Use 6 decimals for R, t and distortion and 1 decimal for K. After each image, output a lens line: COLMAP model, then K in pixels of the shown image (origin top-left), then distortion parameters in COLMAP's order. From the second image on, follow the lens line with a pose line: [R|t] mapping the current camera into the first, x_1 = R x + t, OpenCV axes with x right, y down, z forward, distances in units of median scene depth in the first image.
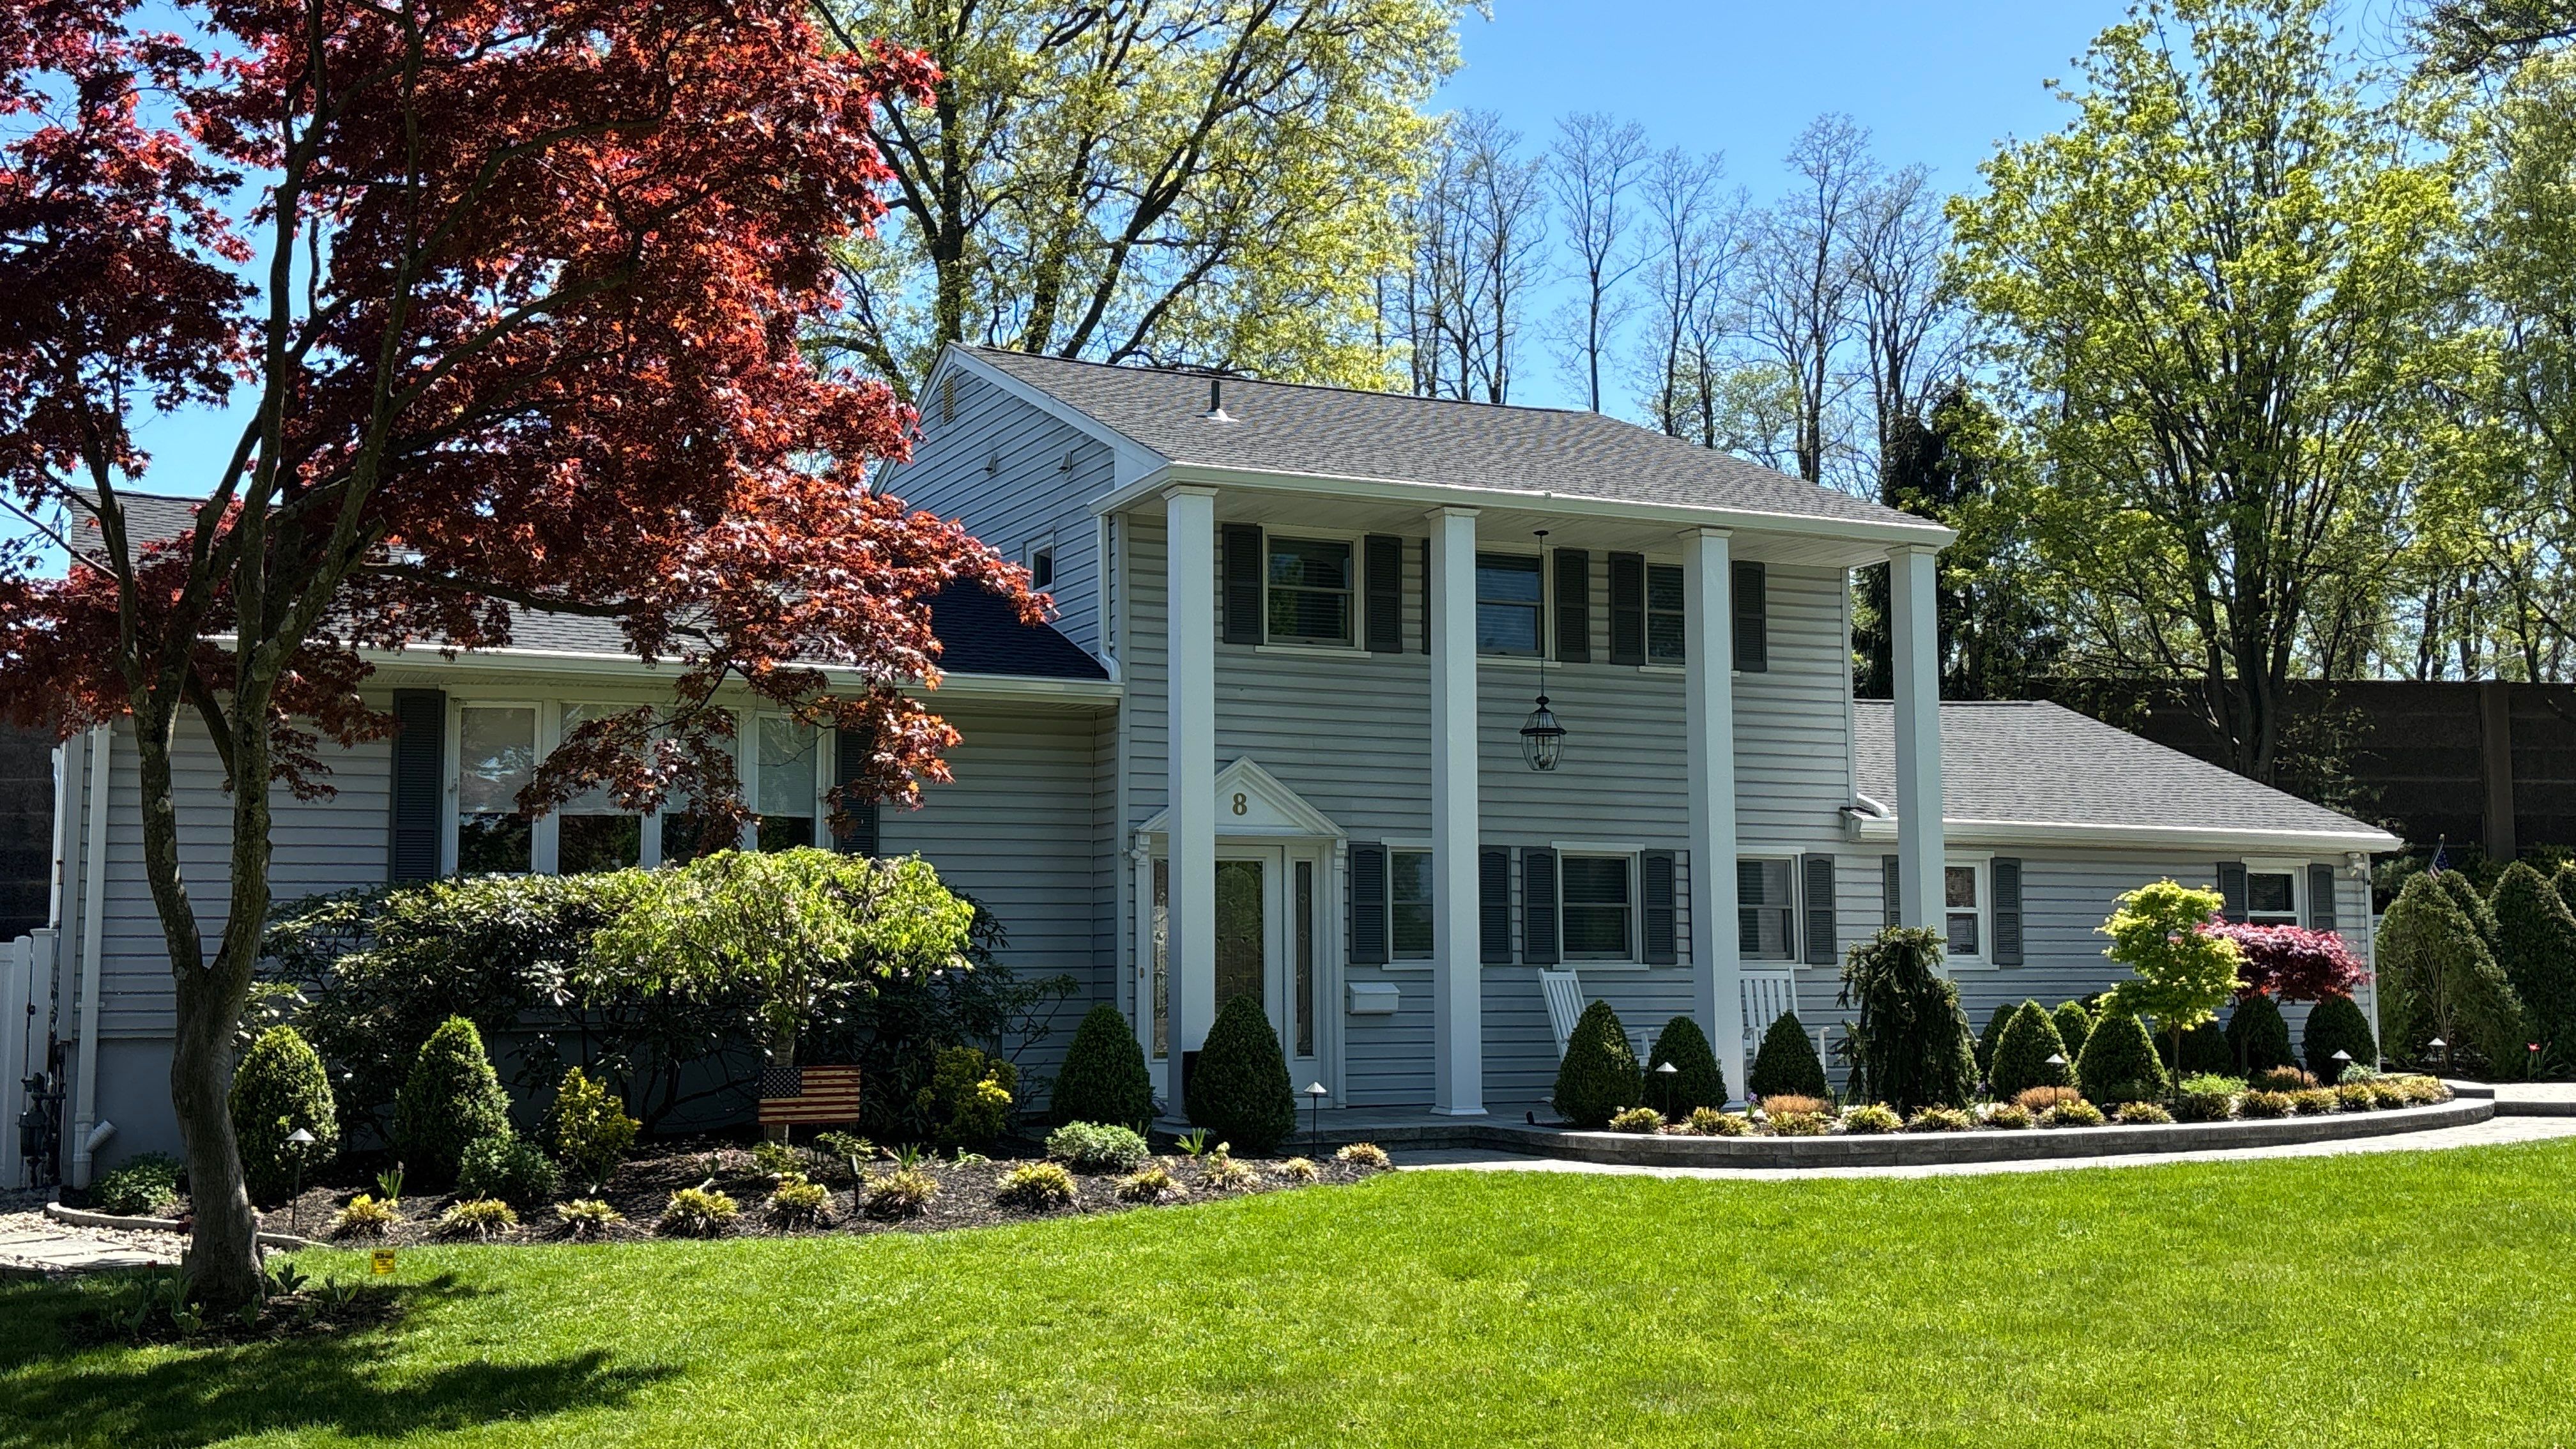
lens RADIAL K [[2780.4, 0, 1288.0], [0, 2780.4, 724.5], [0, 0, 1]] dist [-0.022286, -0.019114]
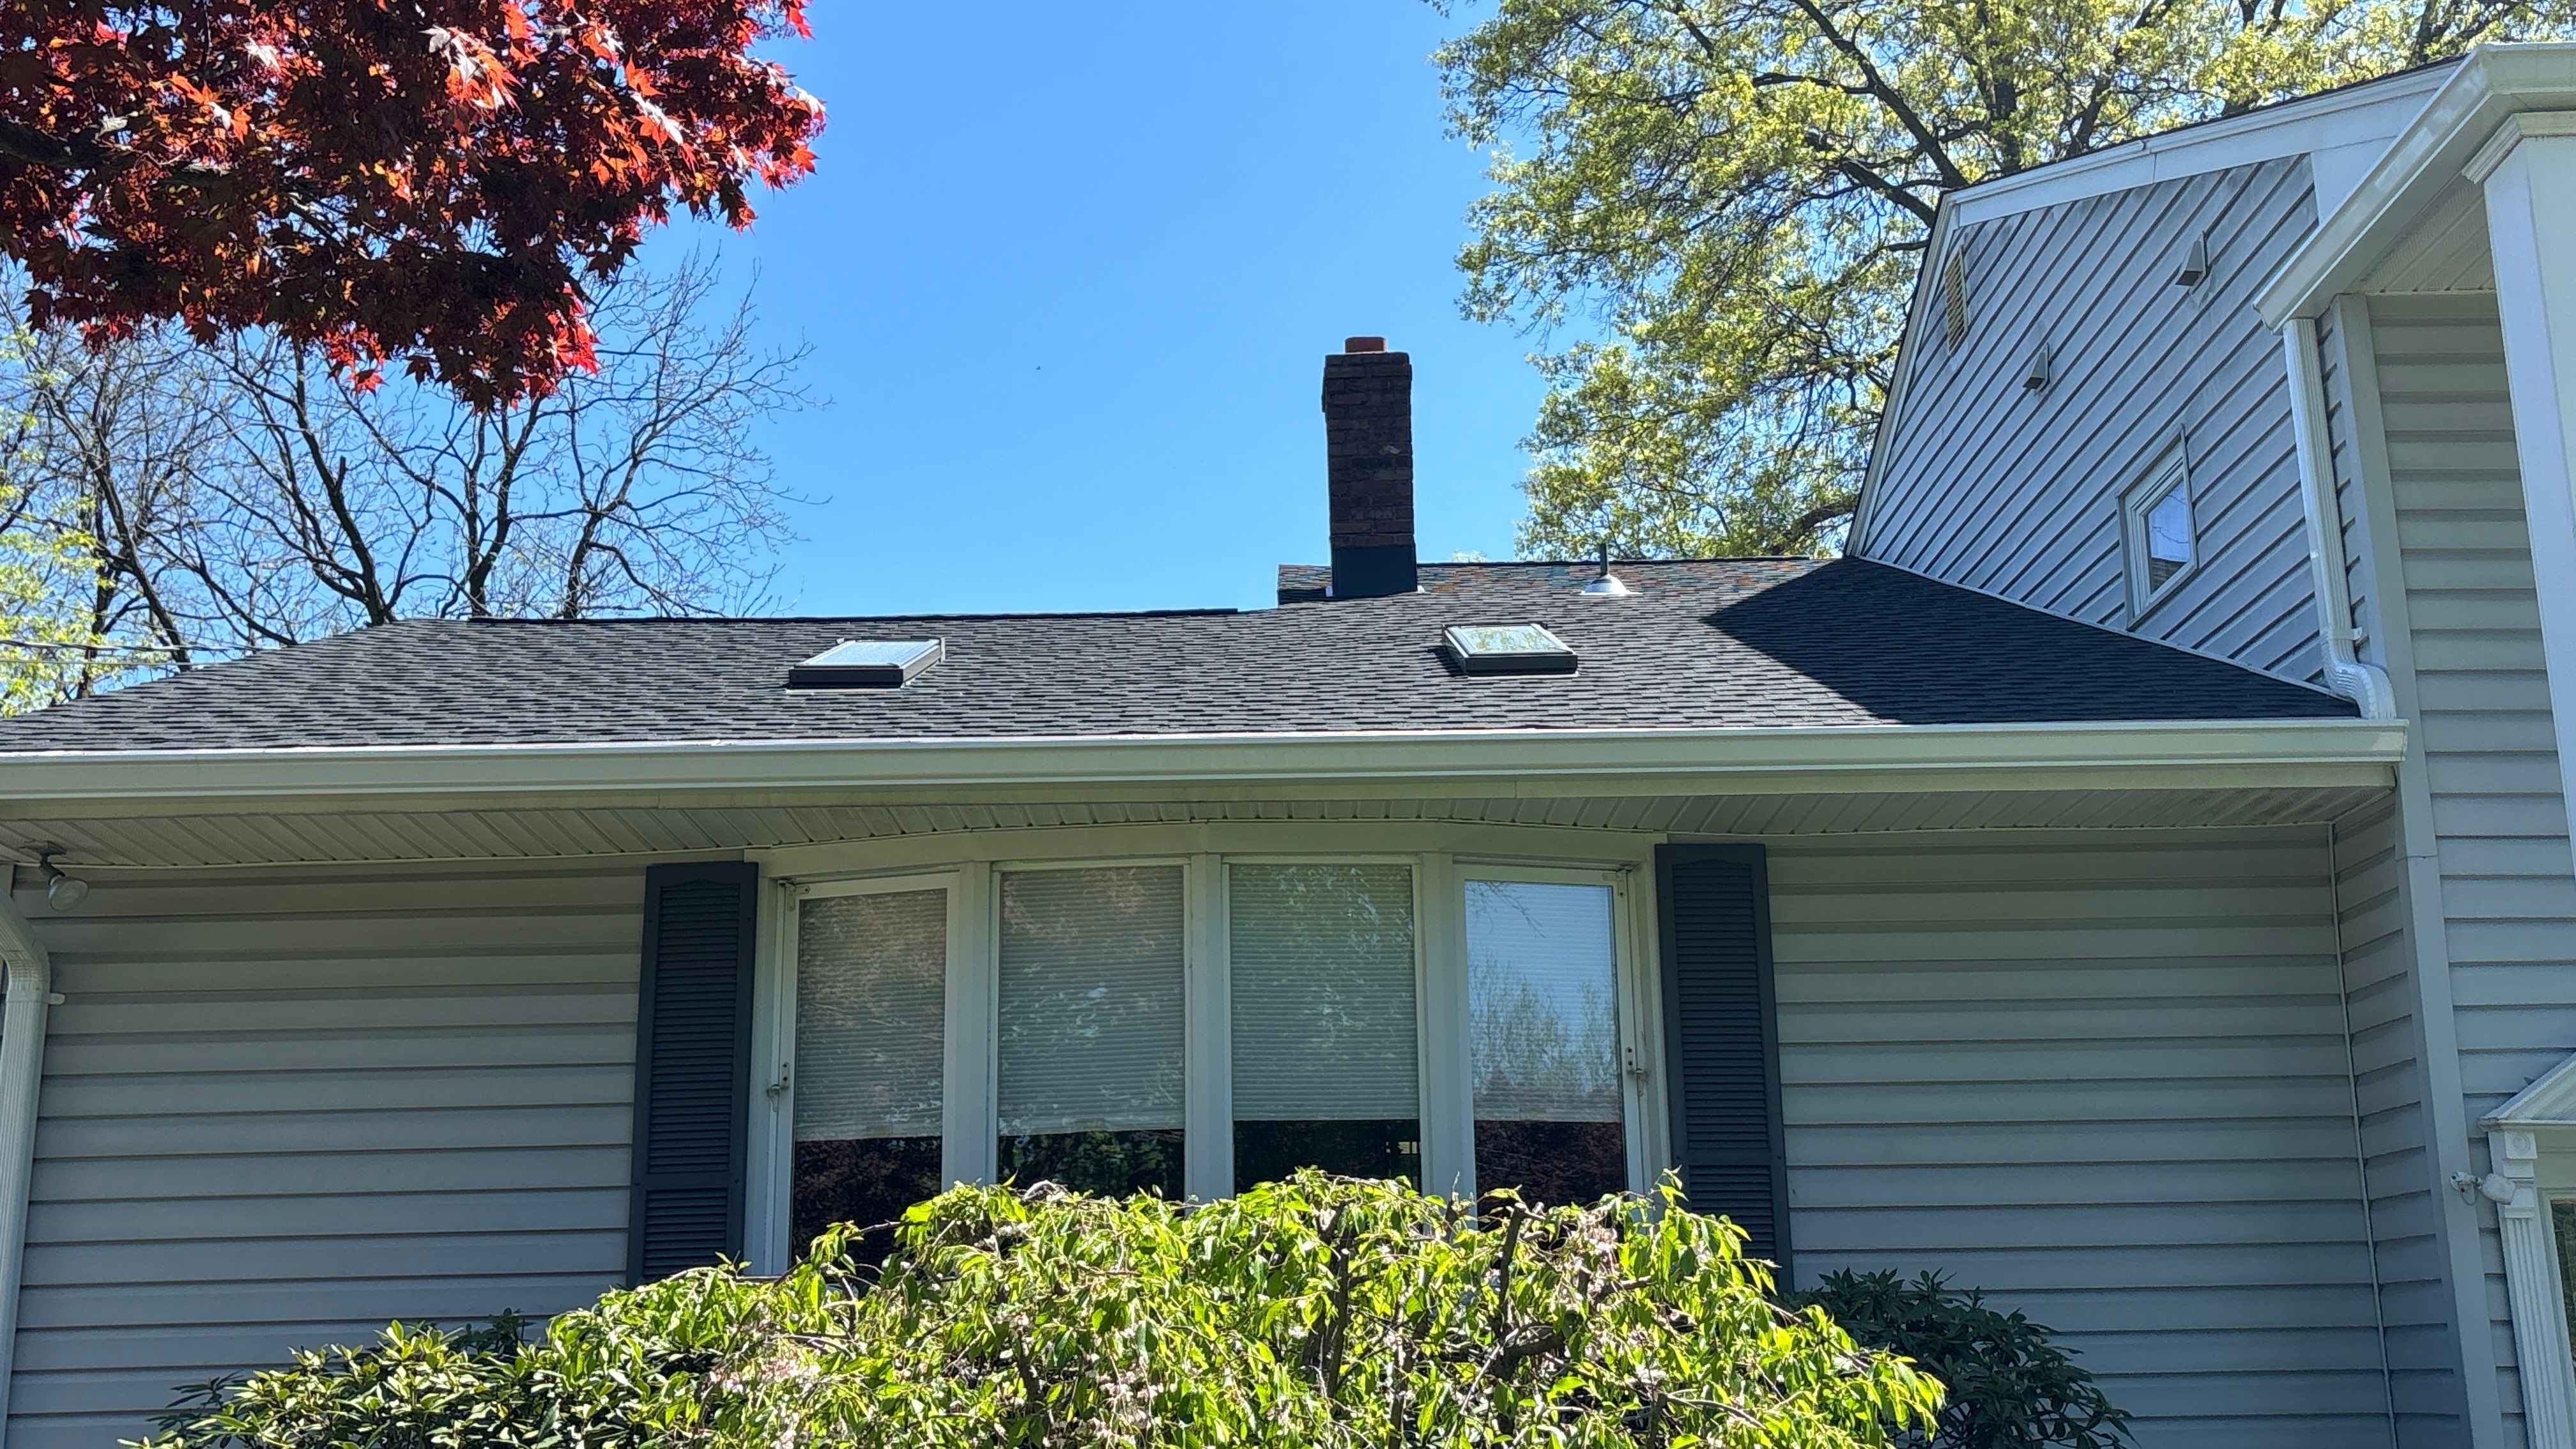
lens RADIAL K [[2780.4, 0, 1288.0], [0, 2780.4, 724.5], [0, 0, 1]] dist [-0.022286, -0.019114]
pose [[0.904164, -0.117216, -0.410789, -0.039556], [0.051465, 0.984503, -0.167644, 0.036925], [0.424074, 0.130437, 0.896185, 0.569441]]
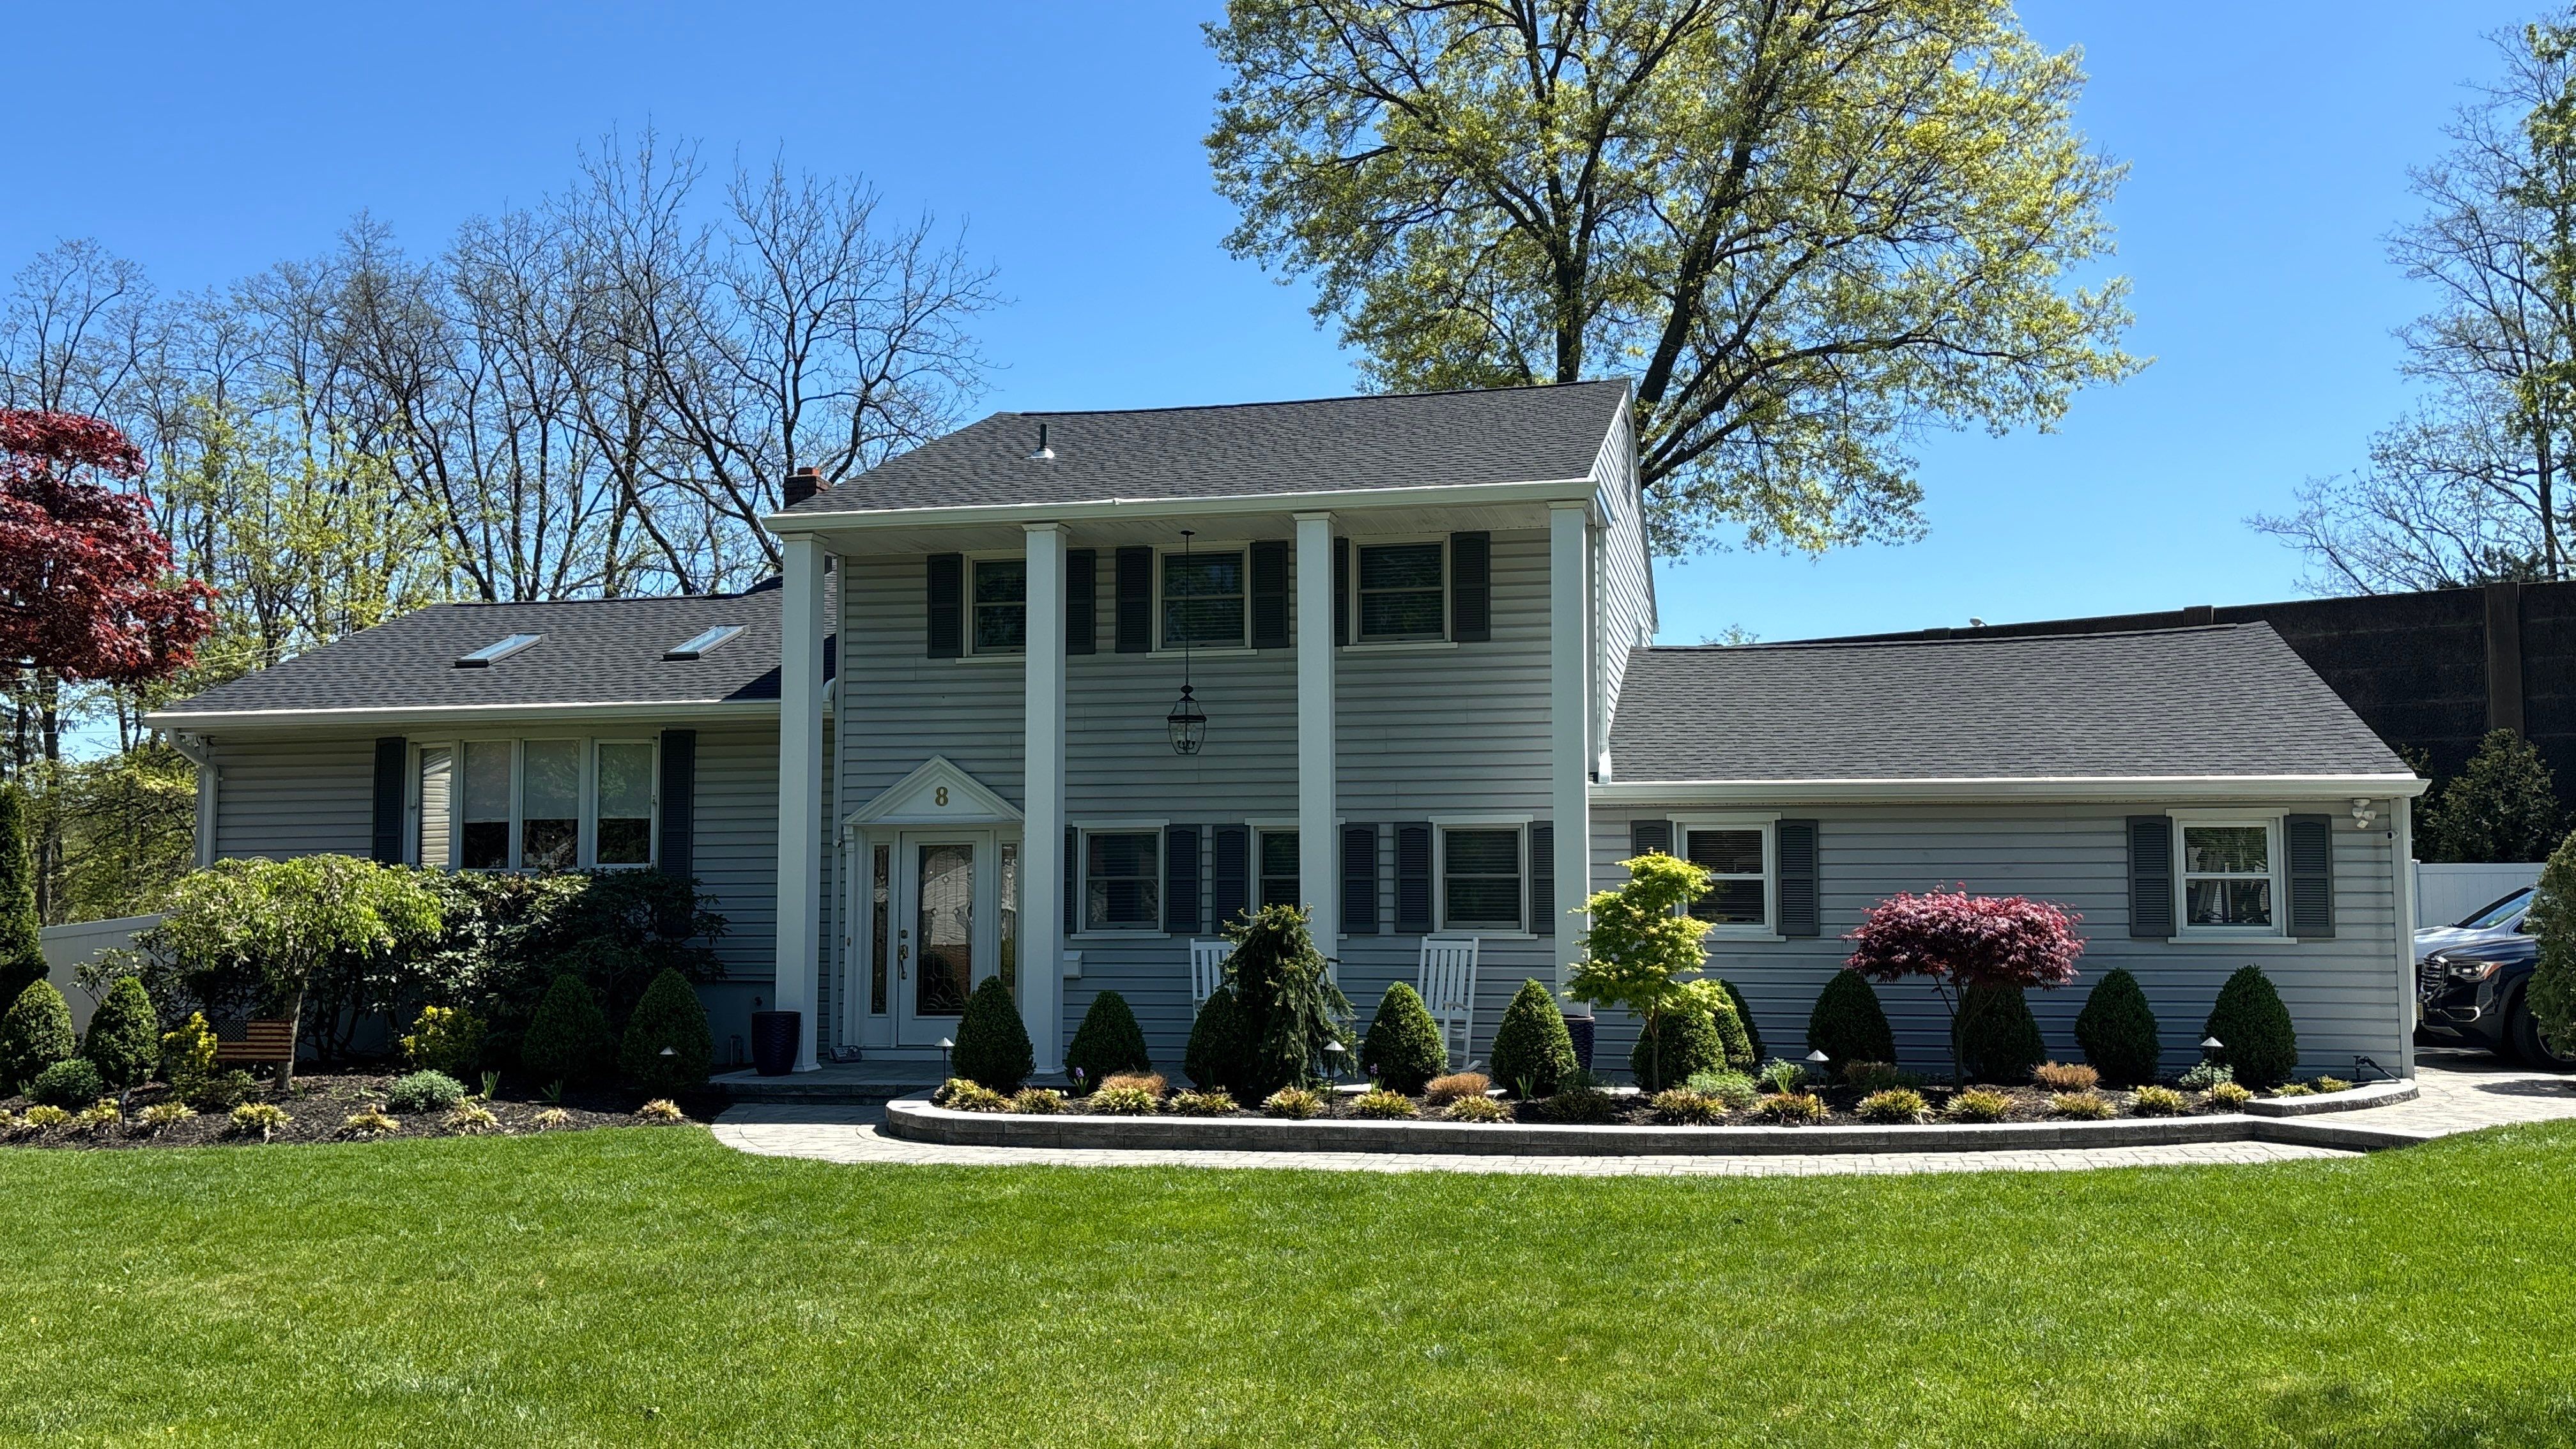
lens RADIAL K [[2265.7, 0, 1283.9], [0, 2265.7, 791.8], [0, 0, 1]] dist [0.132107, -0.001266]
pose [[0.774500, -0.037881, -0.631438, 0.659063], [0.054847, 0.998468, 0.007375, 0.026432], [0.630191, -0.040344, 0.775391, 0.339762]]
